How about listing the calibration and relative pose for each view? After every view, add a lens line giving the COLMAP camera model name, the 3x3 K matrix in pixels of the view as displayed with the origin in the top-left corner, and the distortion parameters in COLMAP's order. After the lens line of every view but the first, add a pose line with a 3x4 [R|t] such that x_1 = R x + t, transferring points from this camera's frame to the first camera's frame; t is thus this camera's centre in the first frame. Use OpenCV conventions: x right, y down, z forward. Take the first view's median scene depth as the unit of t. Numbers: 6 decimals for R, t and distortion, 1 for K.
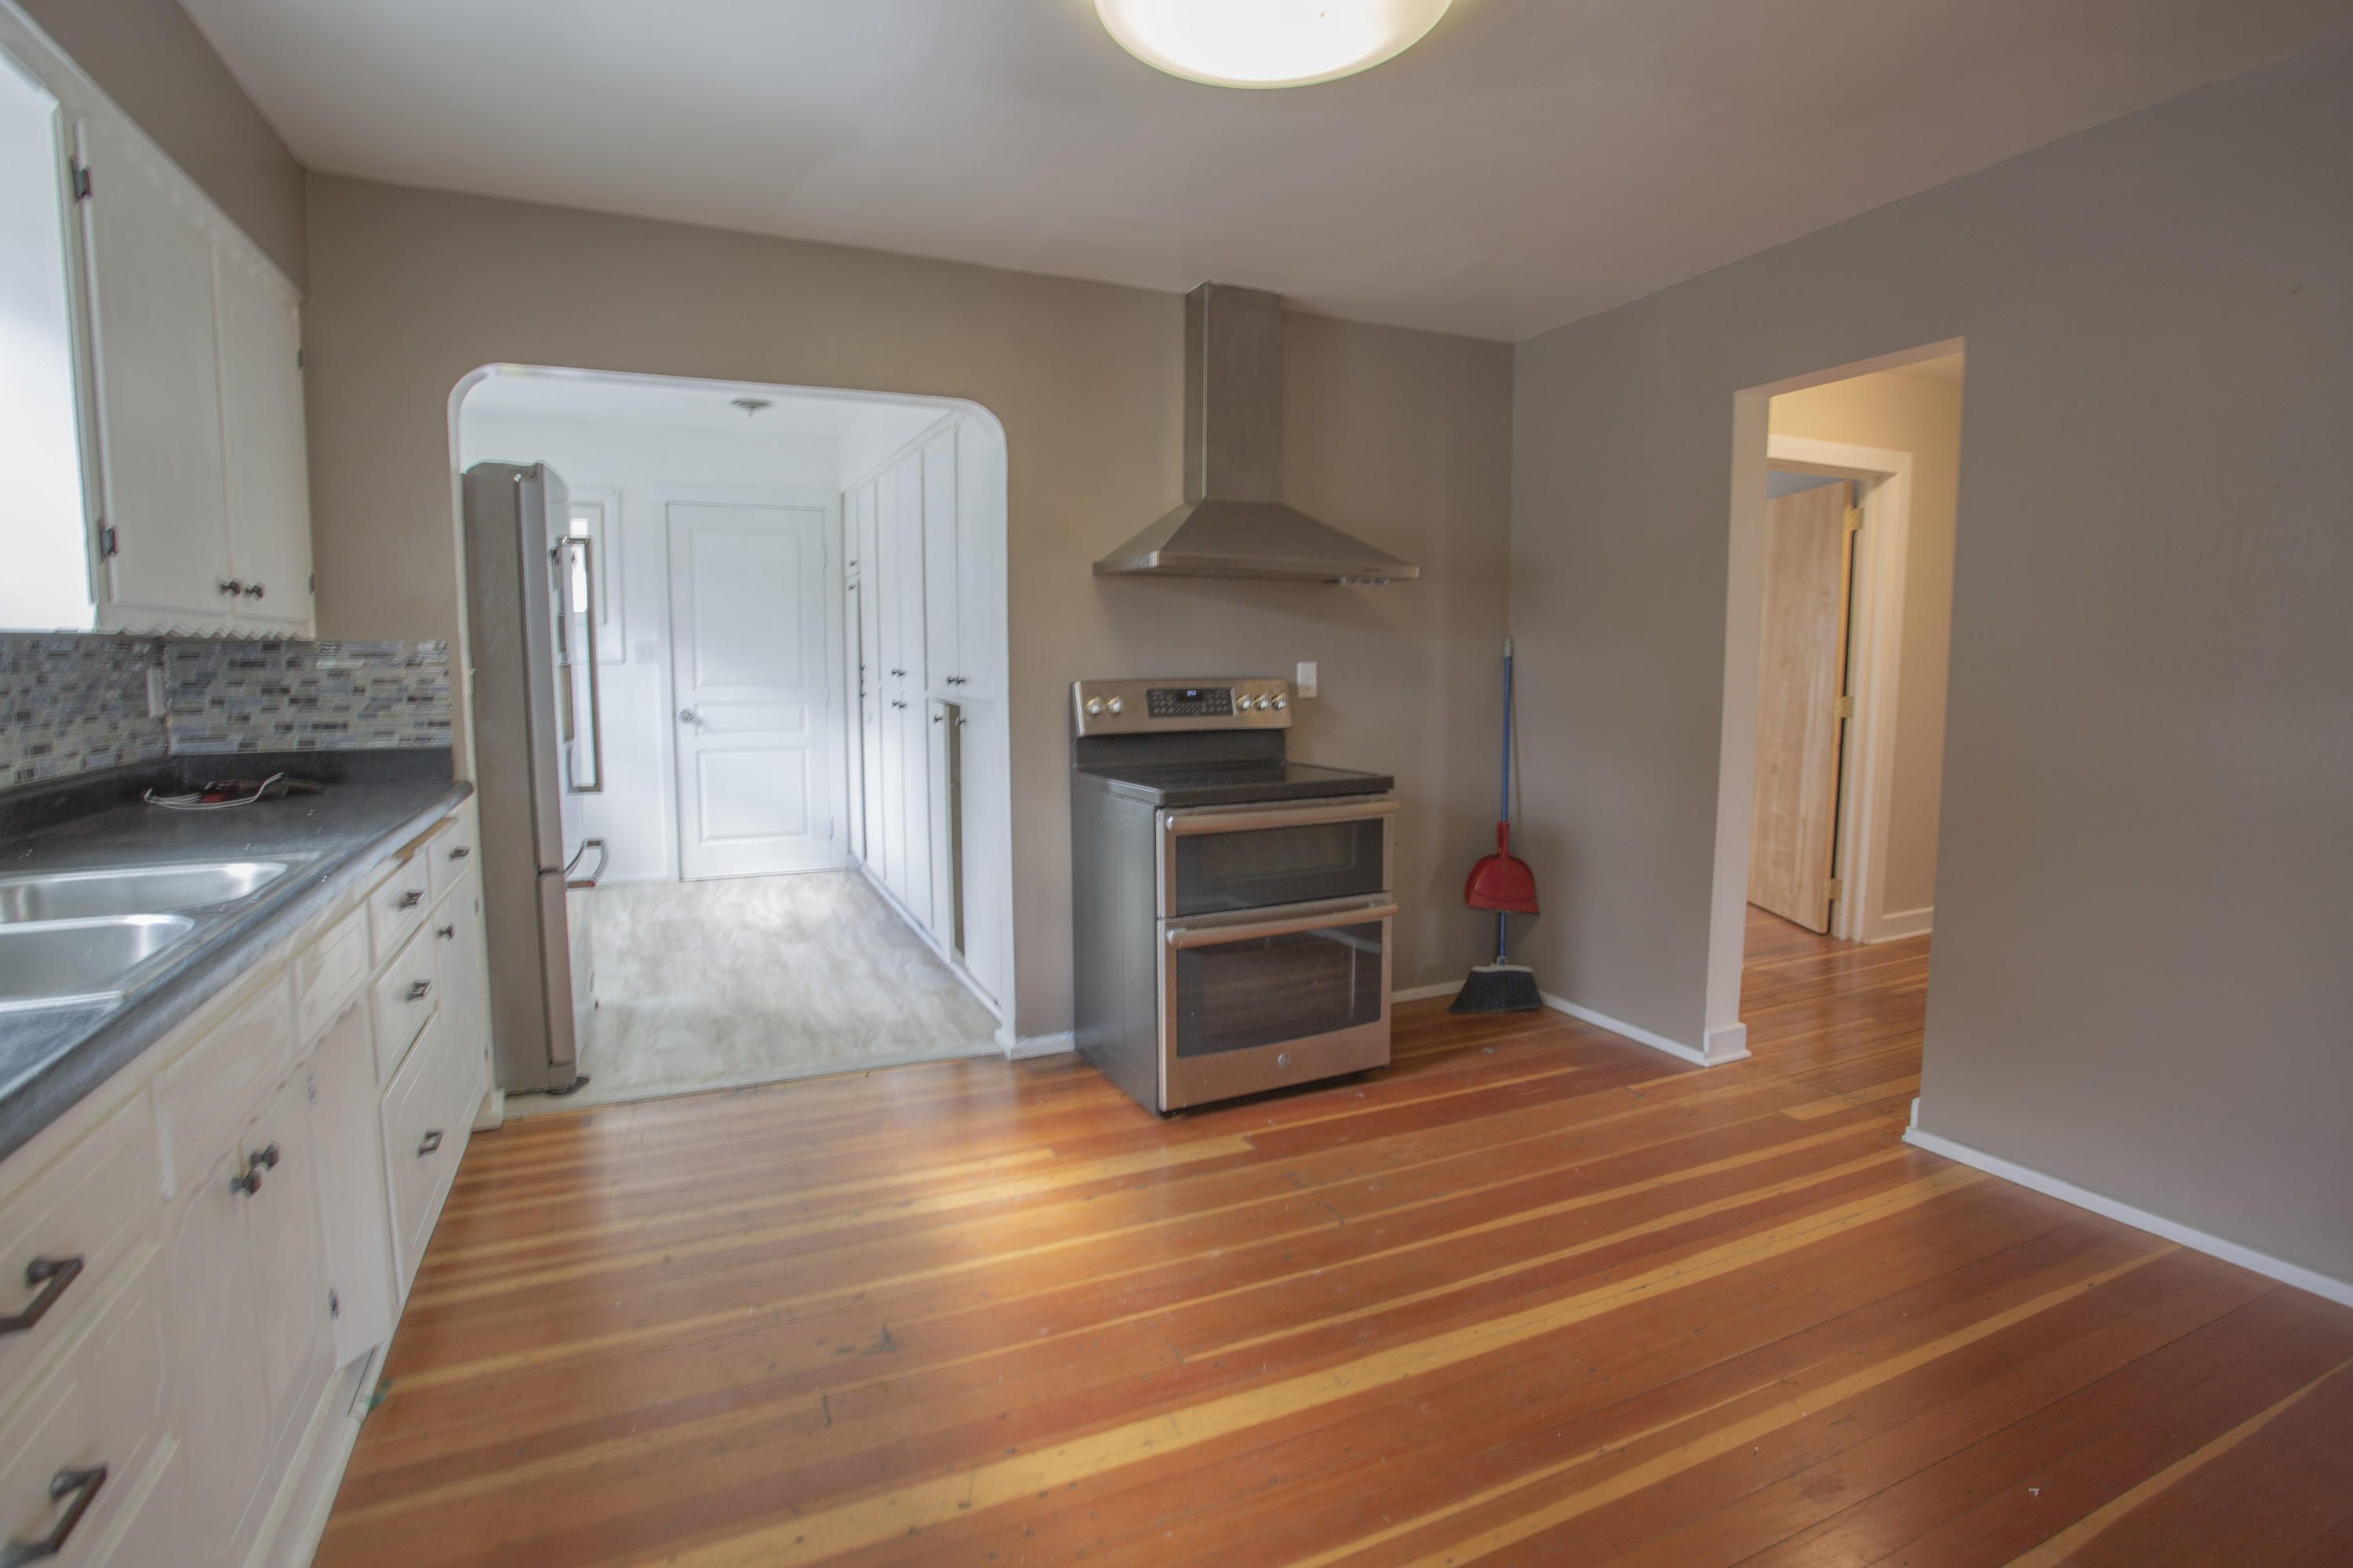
lens RADIAL K [[1152.5, 0, 1176.5], [0, 1152.5, 784.0], [0, 0, 1]] dist [-0.003584, -0.000578]
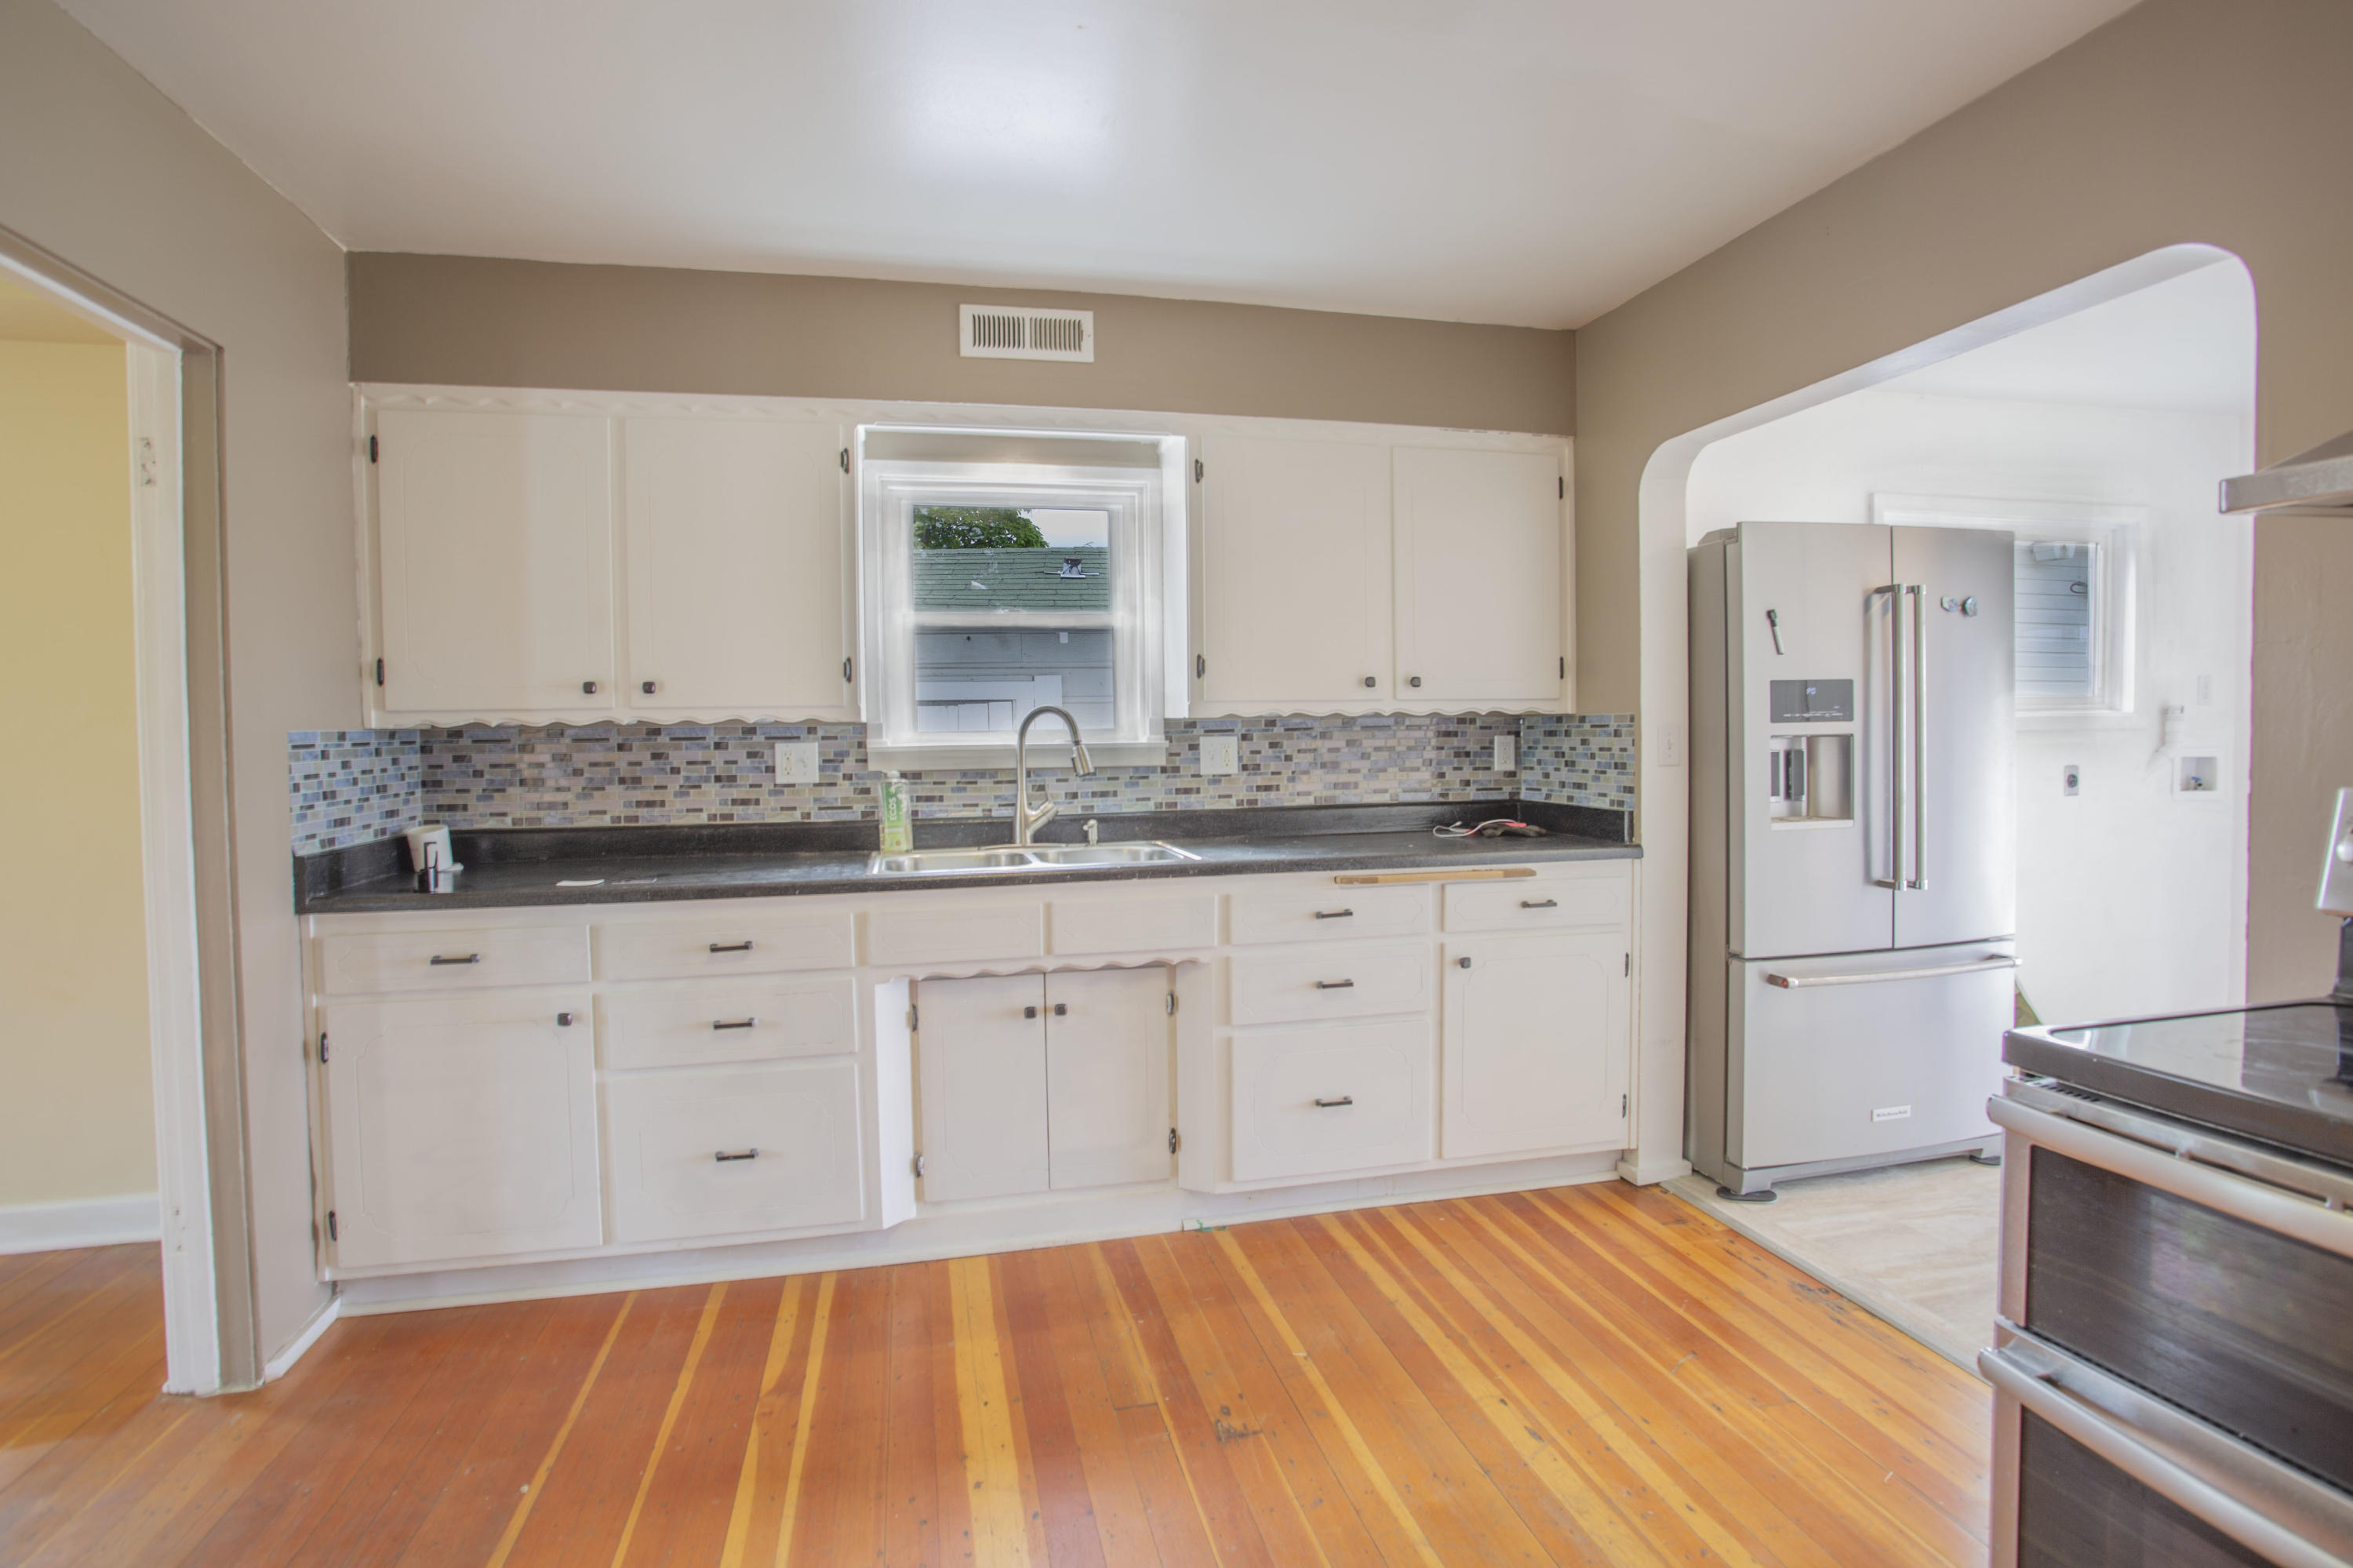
lens RADIAL K [[1195.8, 0, 1176.5], [0, 1195.8, 784.0], [0, 0, 1]] dist [-0.001471, -0.000115]
pose [[-0.203979, 0.046824, -0.977855, 0.561987], [-0.091655, 0.993555, 0.066695, -0.097631], [0.974675, 0.103229, -0.198372, 0.853479]]
